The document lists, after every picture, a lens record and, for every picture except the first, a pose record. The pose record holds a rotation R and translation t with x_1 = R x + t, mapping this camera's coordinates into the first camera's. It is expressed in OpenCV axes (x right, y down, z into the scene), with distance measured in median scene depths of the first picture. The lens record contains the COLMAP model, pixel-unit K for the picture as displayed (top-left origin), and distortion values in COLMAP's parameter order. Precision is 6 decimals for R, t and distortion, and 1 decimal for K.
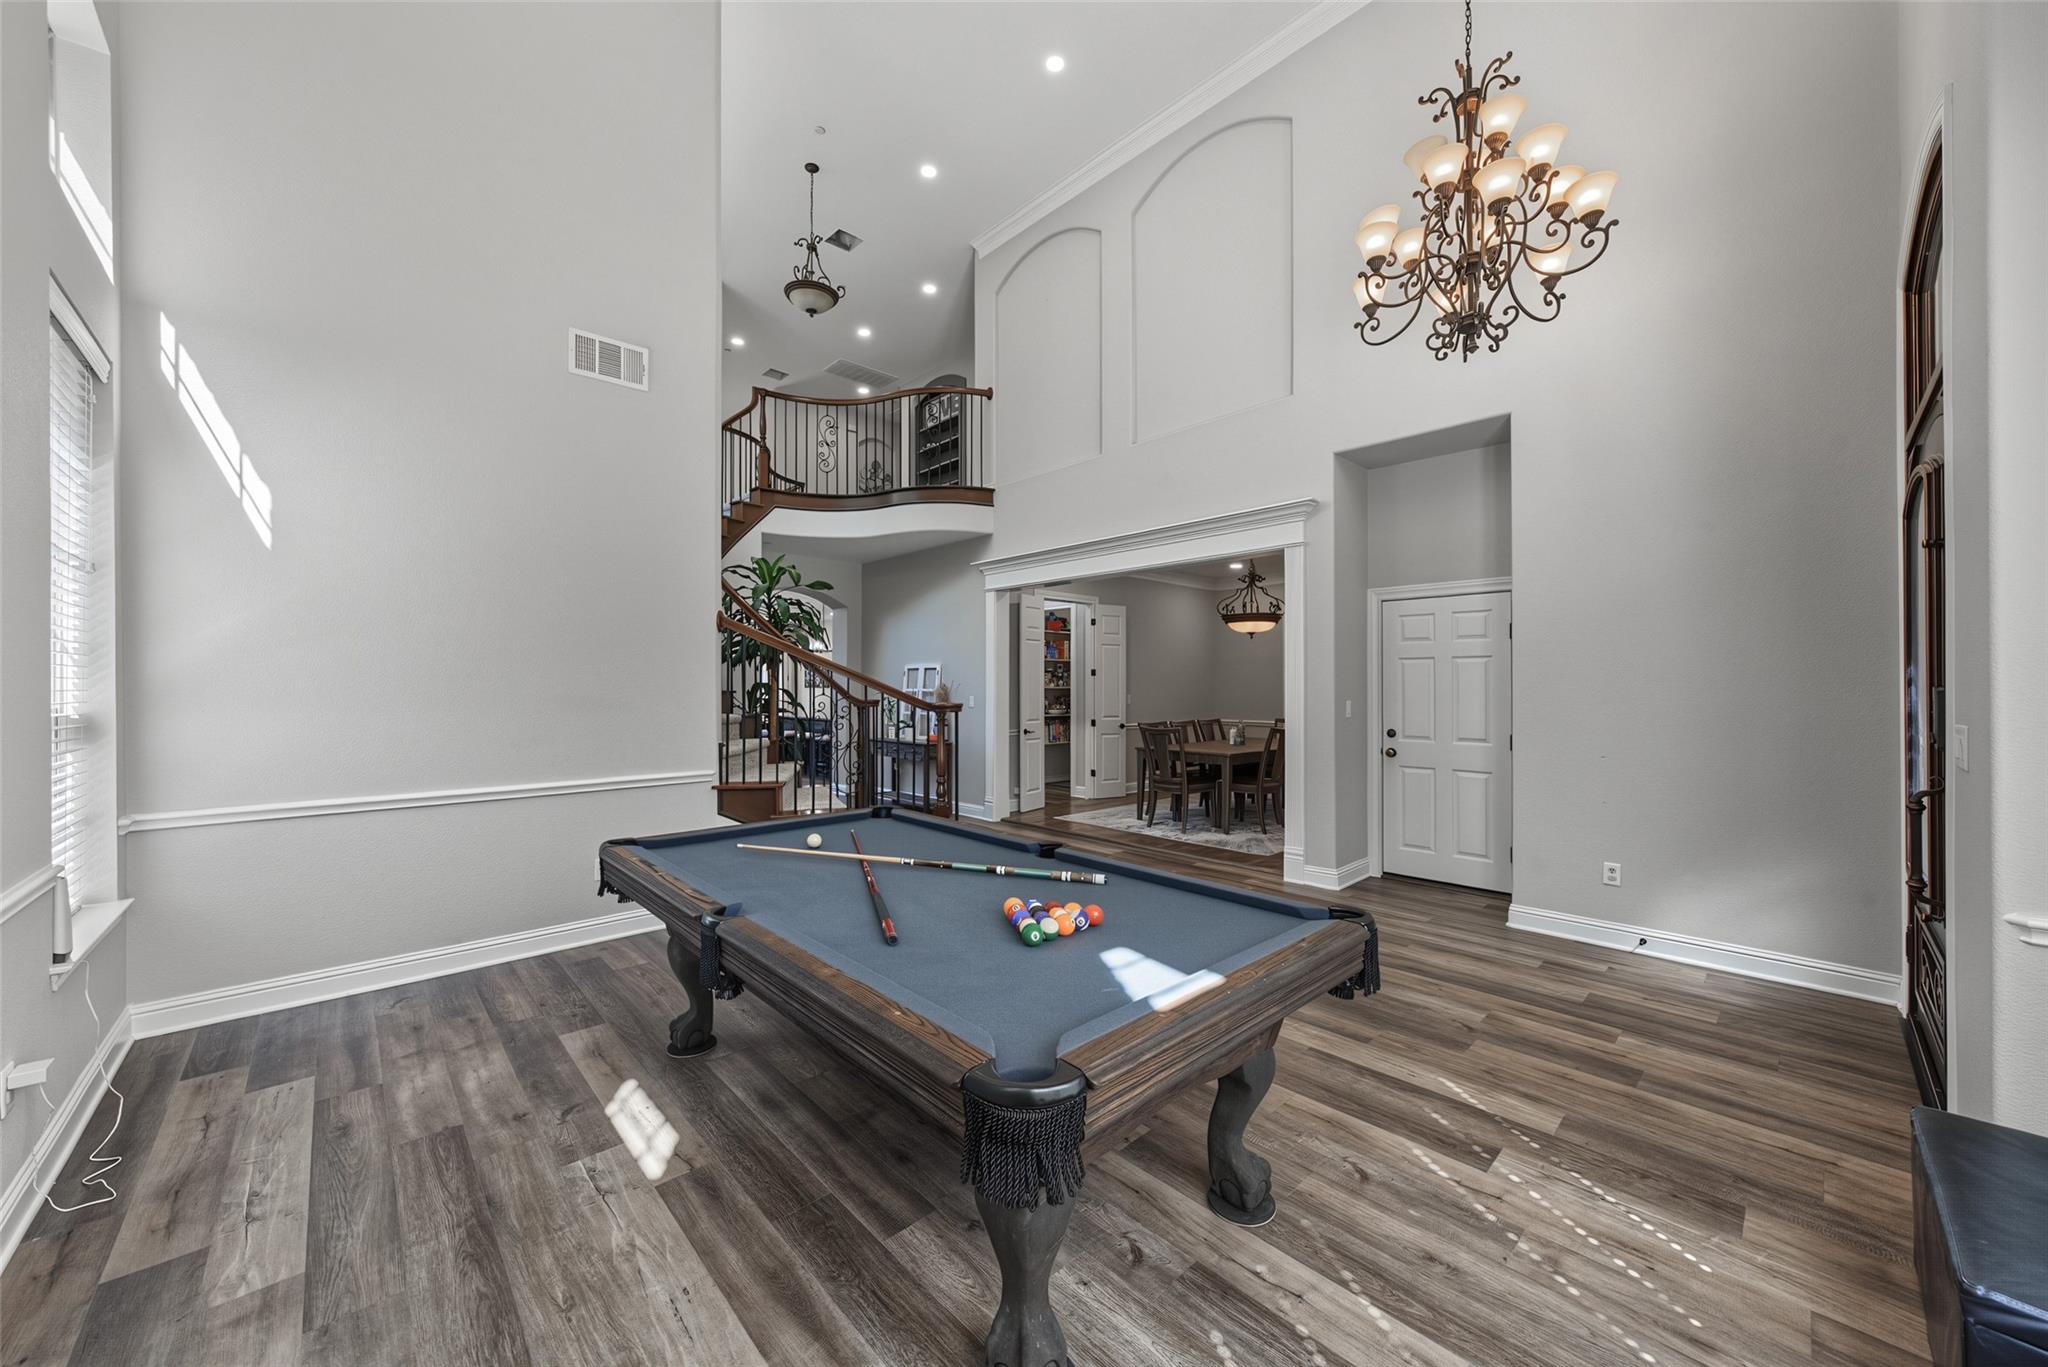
lens RADIAL K [[720.4, 0, 1024.0], [0, 720.4, 683.5], [0, 0, 1]] dist [0.000565, 0.000019]
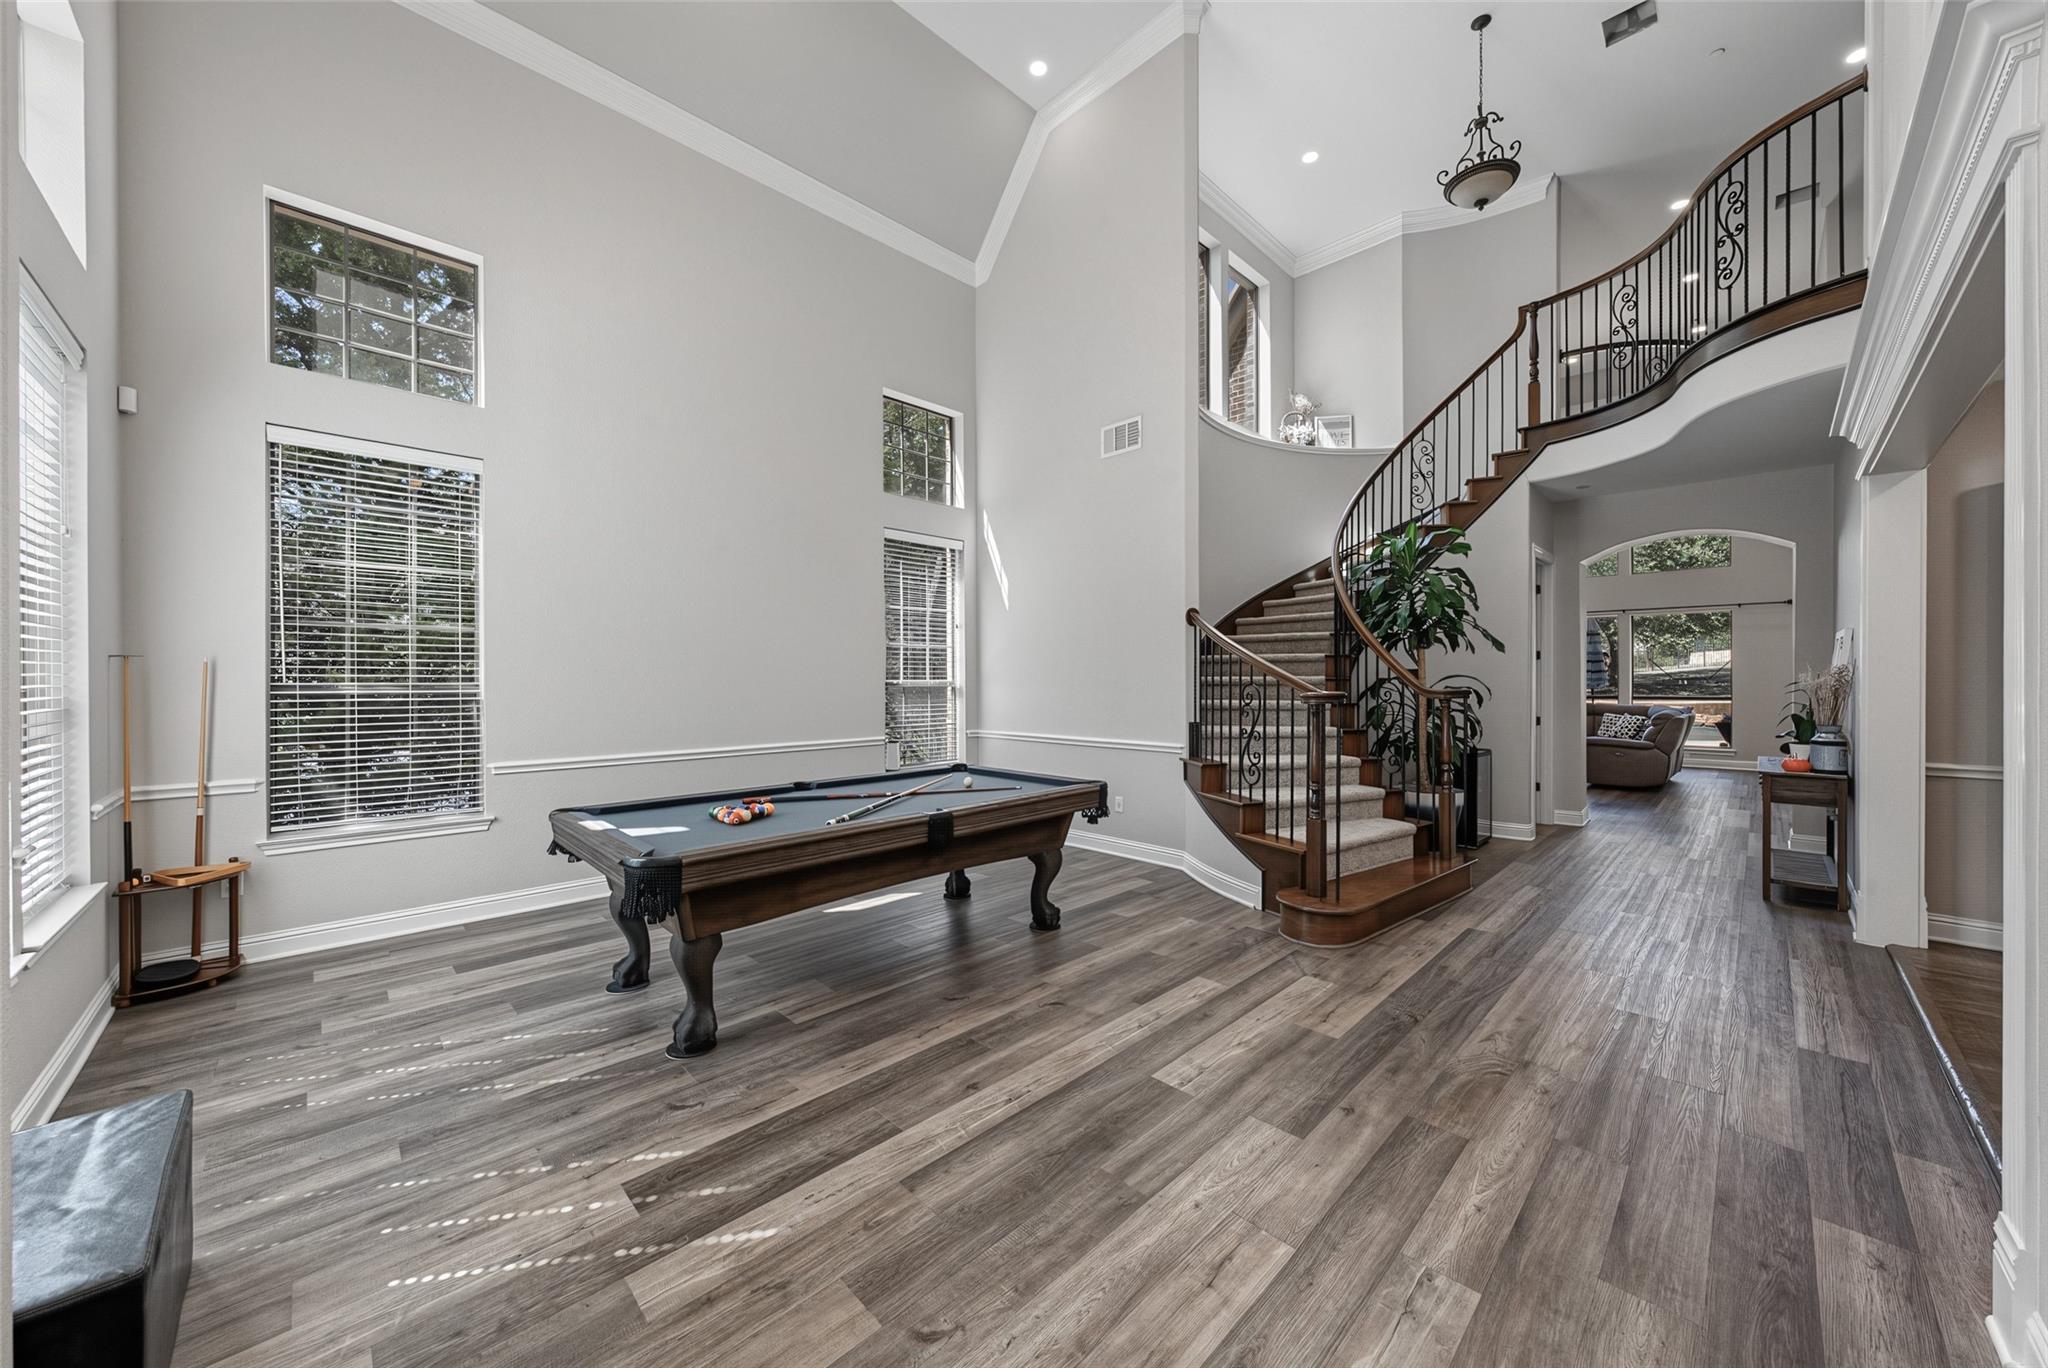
lens RADIAL K [[720.4, 0, 1024.0], [0, 720.4, 684.0], [0, 0, 1]] dist [0.000565, 0.000019]
pose [[0.045325, 0.010405, -0.998918, 1.089247], [0.007993, 0.999910, 0.010778, 0.010270], [0.998940, -0.008472, 0.045238, 1.014597]]
